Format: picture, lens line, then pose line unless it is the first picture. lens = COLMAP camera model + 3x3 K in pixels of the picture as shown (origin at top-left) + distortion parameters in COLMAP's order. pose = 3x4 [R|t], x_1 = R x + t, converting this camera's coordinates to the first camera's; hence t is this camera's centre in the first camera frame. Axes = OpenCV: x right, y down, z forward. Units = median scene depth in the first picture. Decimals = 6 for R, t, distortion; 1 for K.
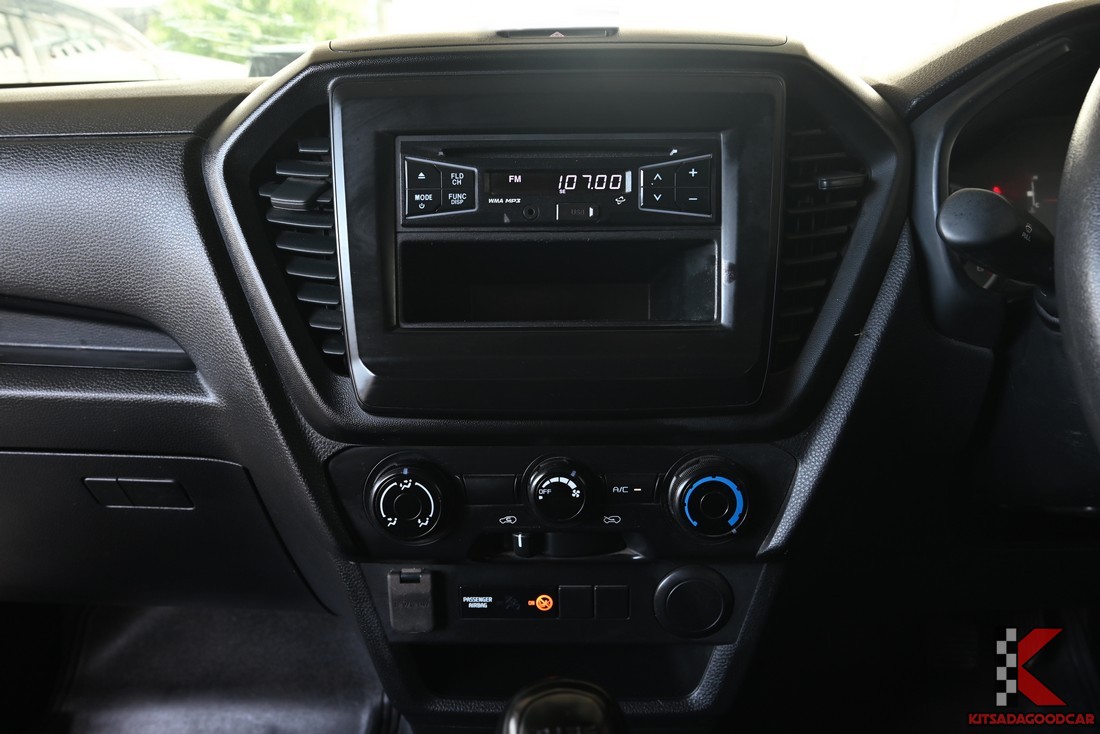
lens RADIAL K [[771.8, 0, 546.5], [0, 771.8, 366.6], [0, 0, 1]] dist [-0.008392, 0.002831]
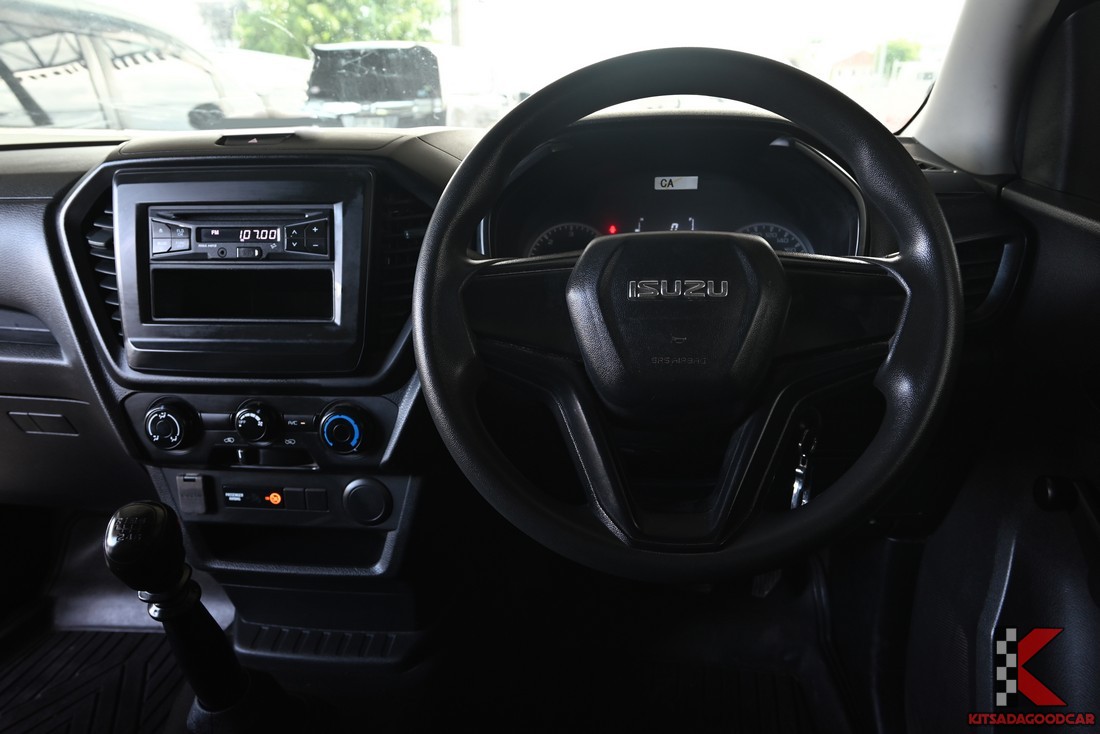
lens RADIAL K [[771.8, 0, 557.0], [0, 771.8, 367.7], [0, 0, 1]] dist [-0.008392, 0.002831]
pose [[0.995758, 0.021129, -0.089551, 0.794670], [-0.019245, 0.999576, 0.021845, -0.001783], [0.089974, -0.020029, 0.995743, -0.557534]]
